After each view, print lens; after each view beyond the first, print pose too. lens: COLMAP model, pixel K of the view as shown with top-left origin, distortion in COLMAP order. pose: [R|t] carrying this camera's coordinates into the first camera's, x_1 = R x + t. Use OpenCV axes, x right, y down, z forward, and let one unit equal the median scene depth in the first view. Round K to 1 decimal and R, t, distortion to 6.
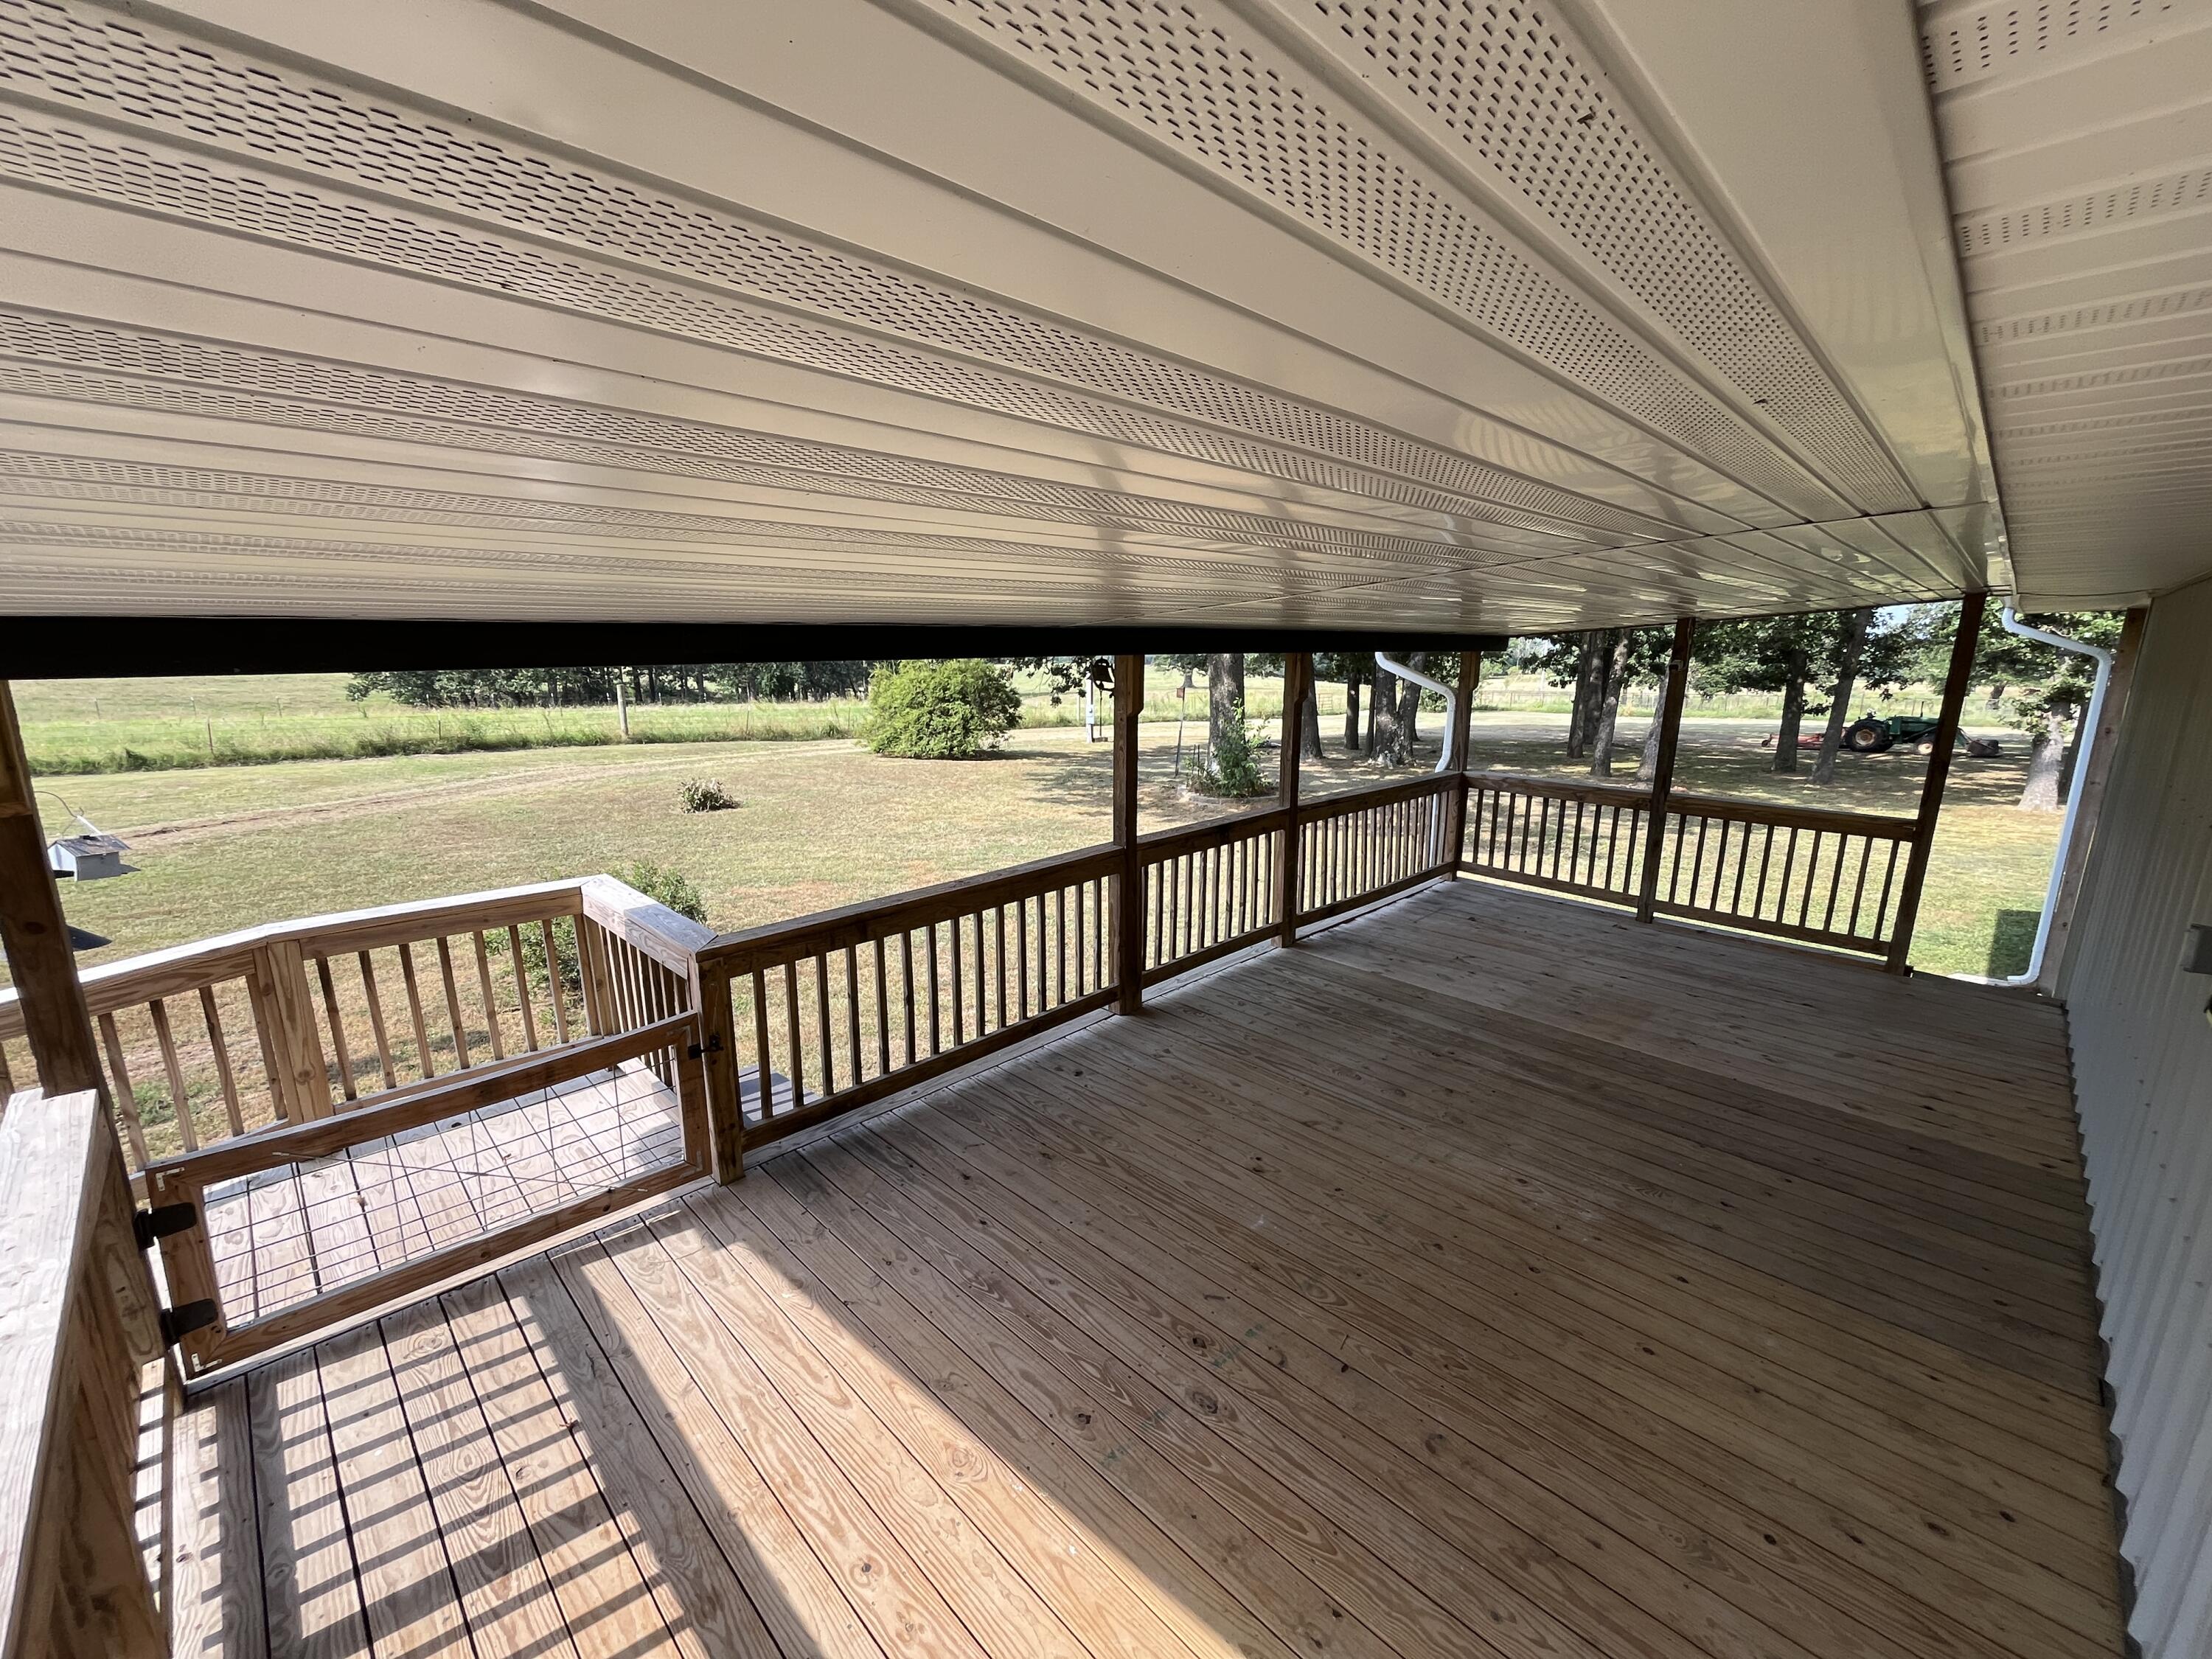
lens RADIAL K [[894.8, 0, 1107.1], [0, 894.8, 824.4], [0, 0, 1]] dist [-0.004340, 0.000997]
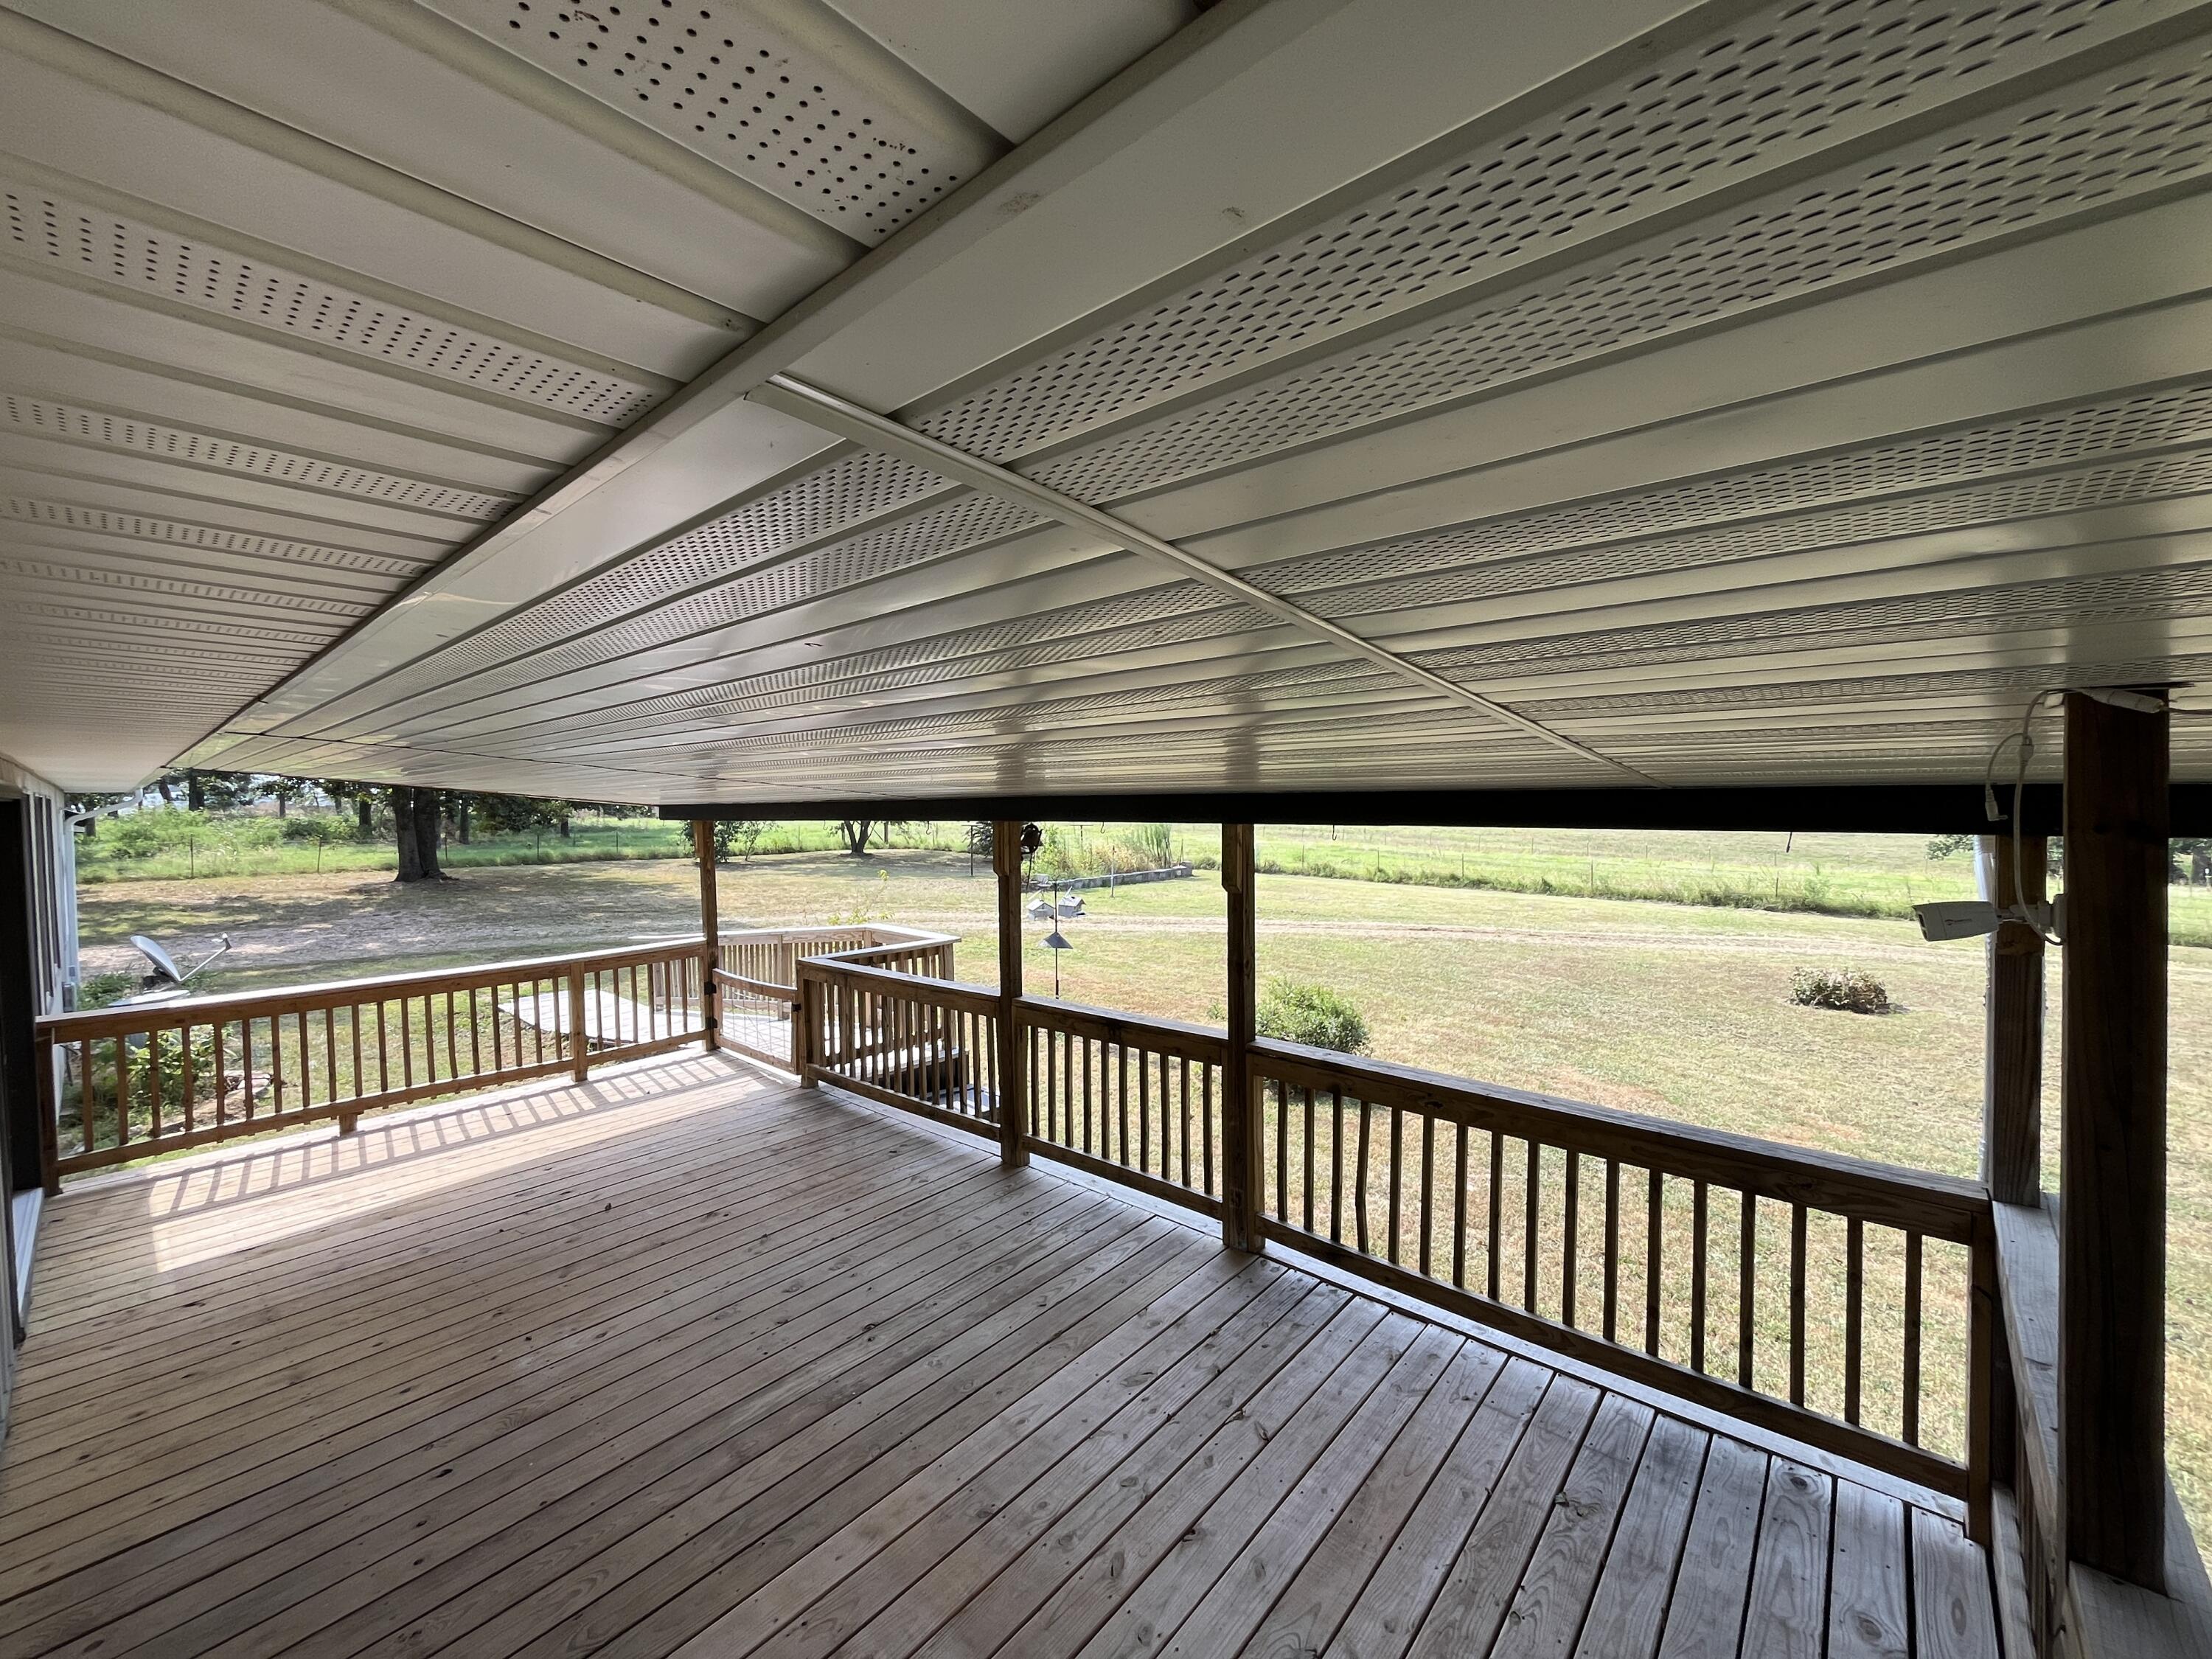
lens RADIAL K [[894.8, 0, 1114.7], [0, 894.8, 833.4], [0, 0, 1]] dist [-0.004340, 0.000997]
pose [[0.070241, 0.031044, -0.997047, 1.607989], [-0.193086, 0.981036, 0.016943, -0.312920], [0.978664, 0.191326, 0.074903, 1.485403]]
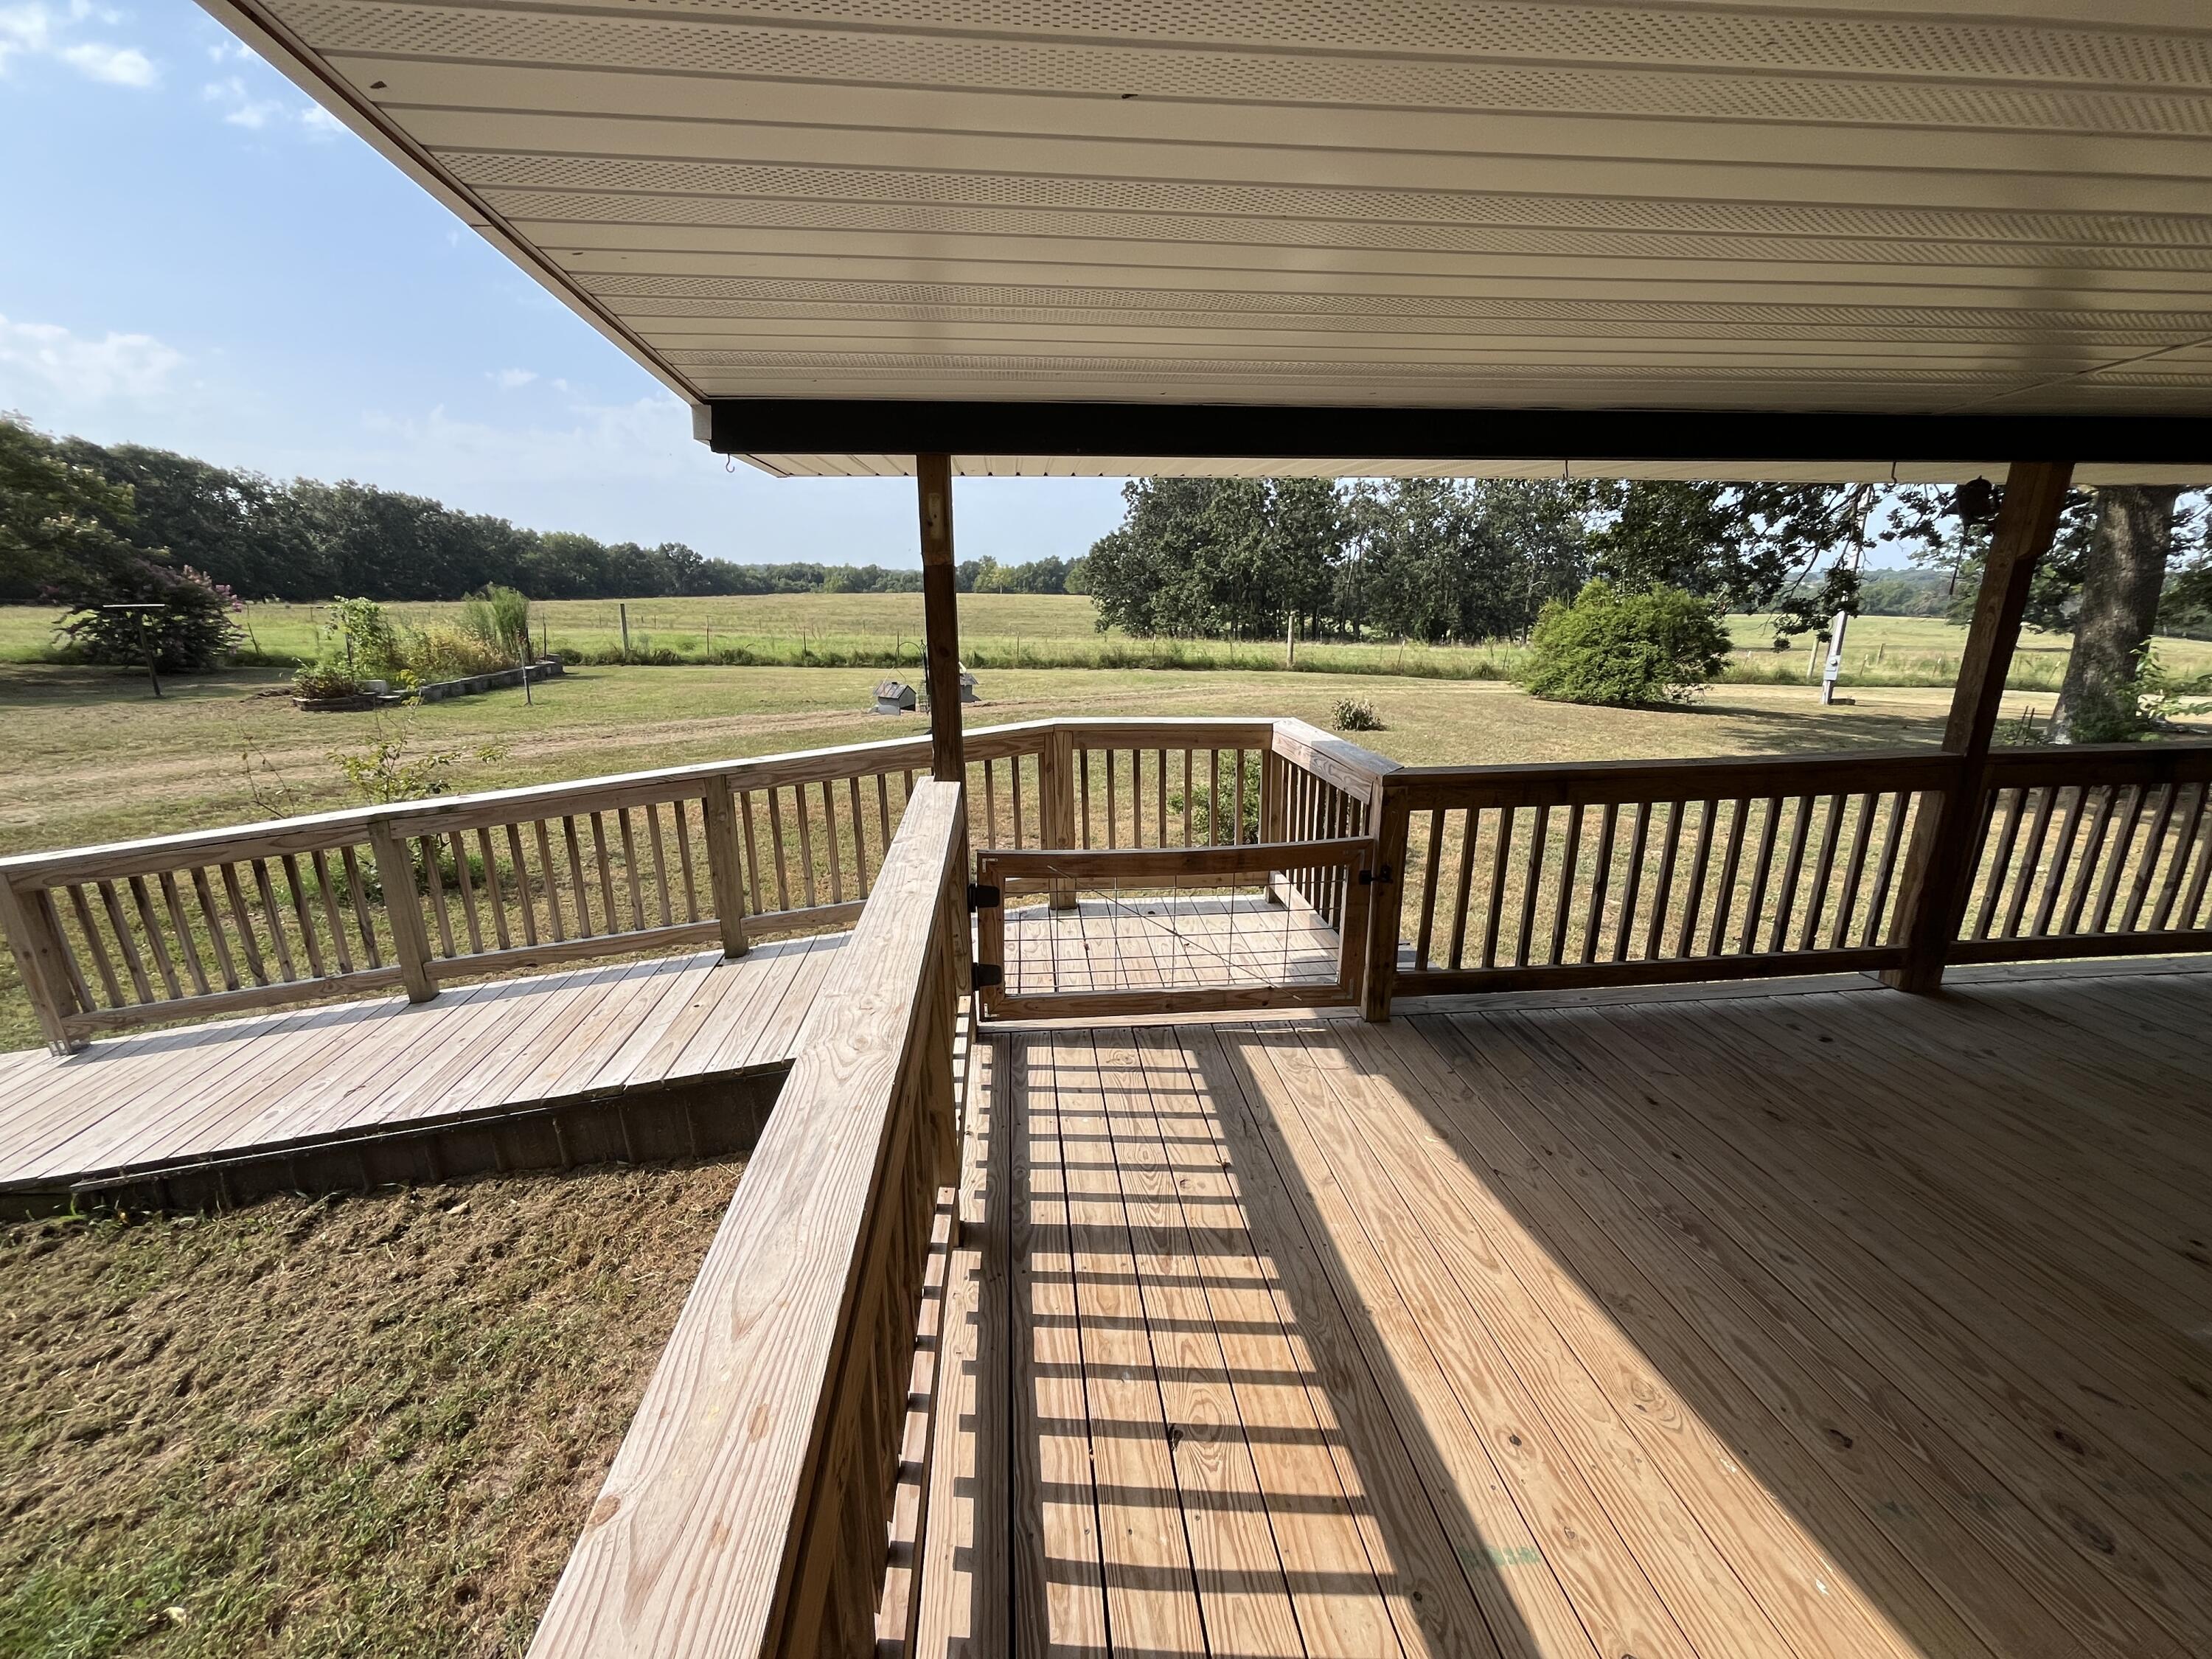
lens RADIAL K [[894.8, 0, 1104.4], [0, 894.8, 821.8], [0, 0, 1]] dist [-0.004340, 0.000997]
pose [[0.771295, 0.156376, -0.616969, -0.086149], [-0.123047, 0.987696, 0.096515, 0.134562], [0.624470, 0.001474, 0.781047, 0.056663]]
